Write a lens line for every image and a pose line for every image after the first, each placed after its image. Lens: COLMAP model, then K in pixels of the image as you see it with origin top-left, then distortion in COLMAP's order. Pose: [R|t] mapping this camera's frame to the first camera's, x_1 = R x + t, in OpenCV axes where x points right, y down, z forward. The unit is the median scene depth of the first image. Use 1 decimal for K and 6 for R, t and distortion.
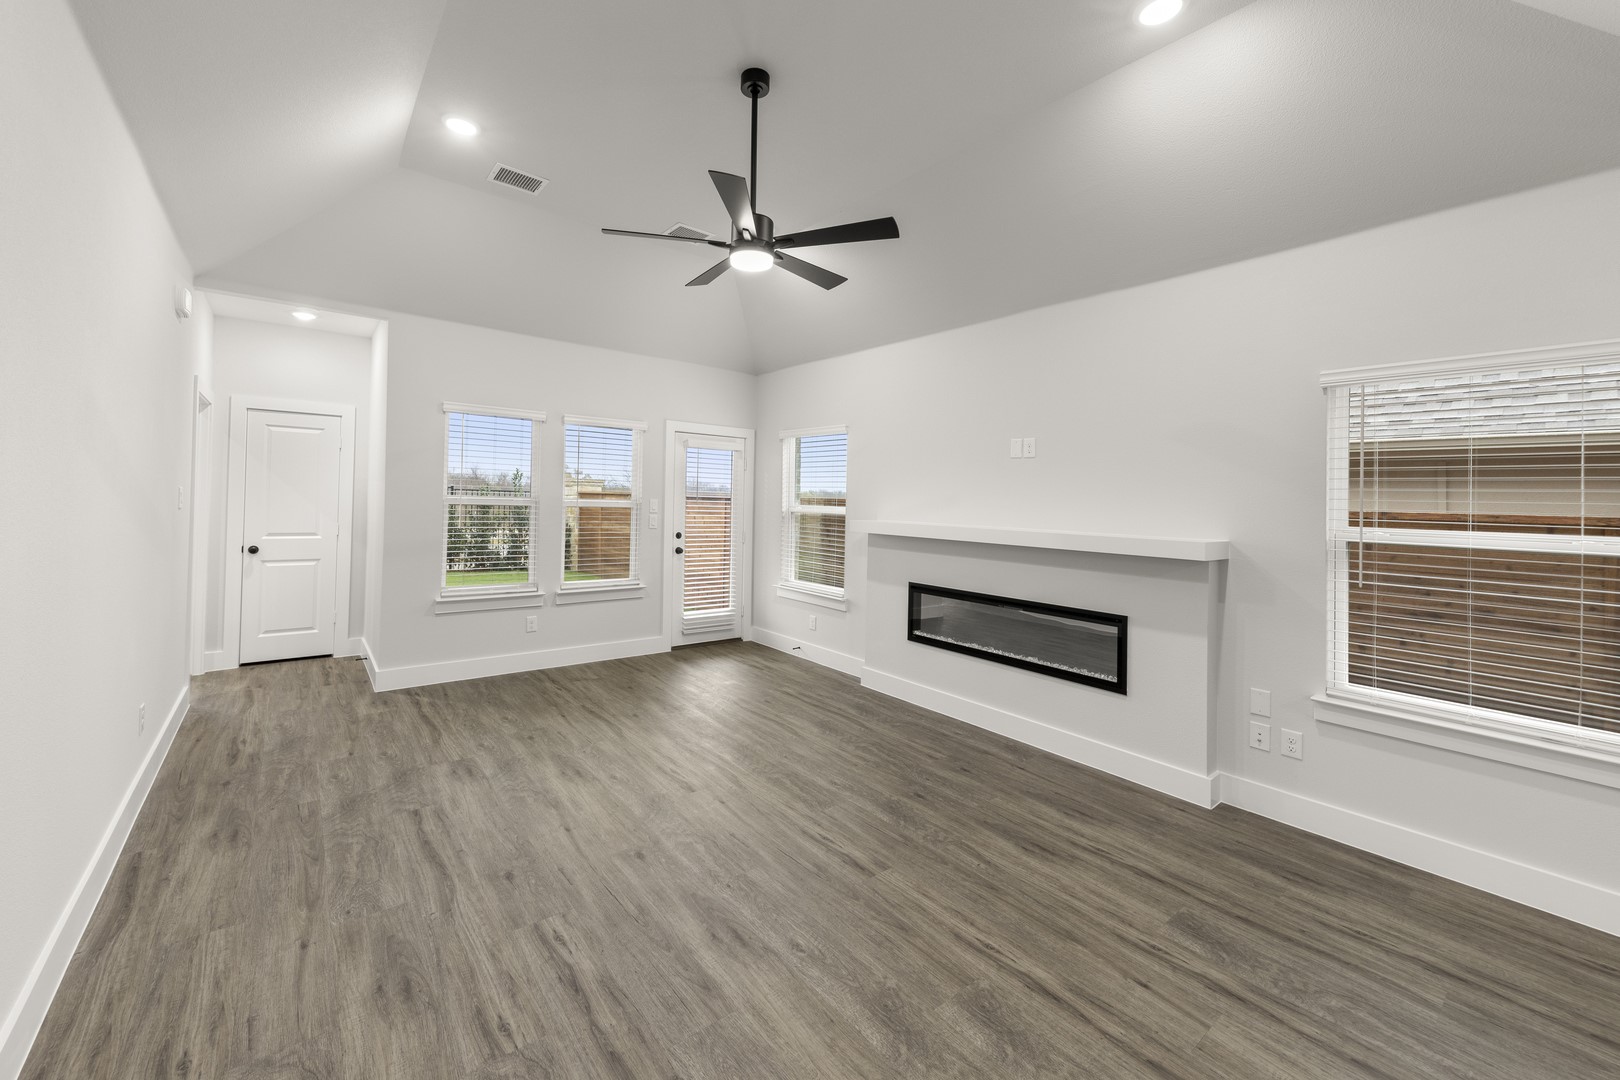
lens RADIAL K [[633.2, 0, 816.3], [0, 633.2, 504.8], [0, 0, 1]] dist [0.007440, -0.002753]
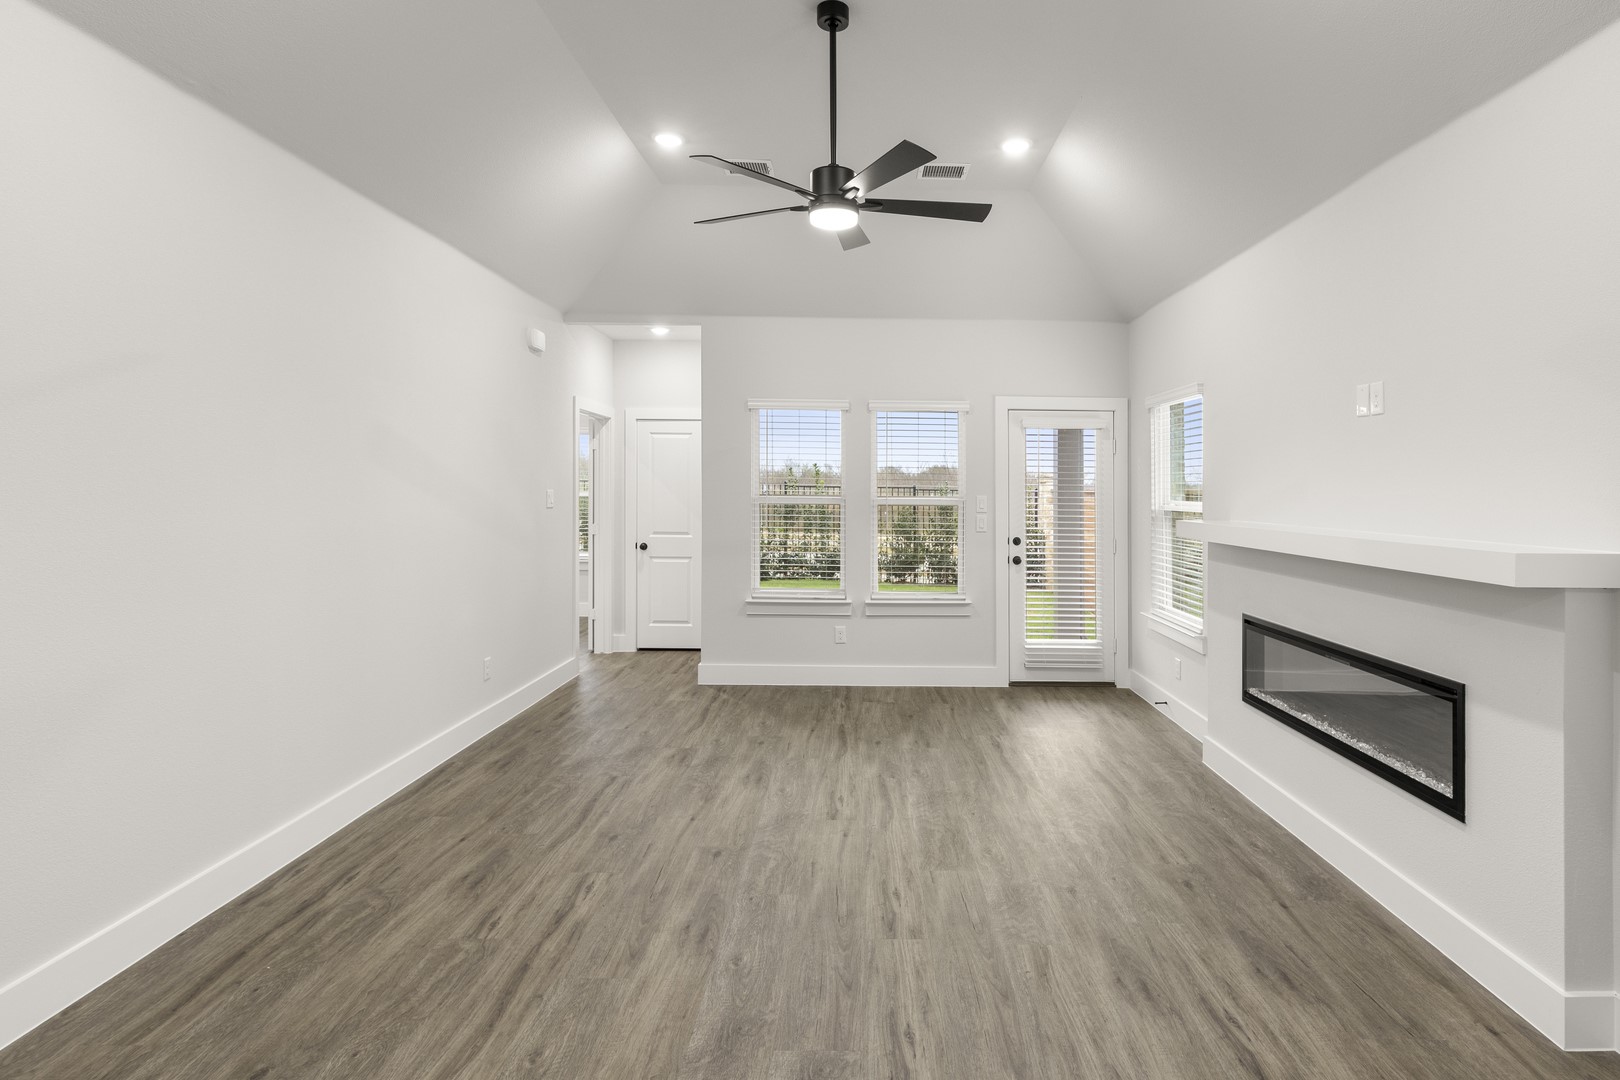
lens RADIAL K [[877.8, 0, 881.3], [0, 877.8, 503.5], [0, 0, 1]] dist [0.004994, 0.000080]
pose [[0.795036, -0.010006, -0.606480, 0.676479], [0.007554, 0.999950, -0.006594, 0.016476], [0.606516, 0.000661, 0.795071, 0.060750]]
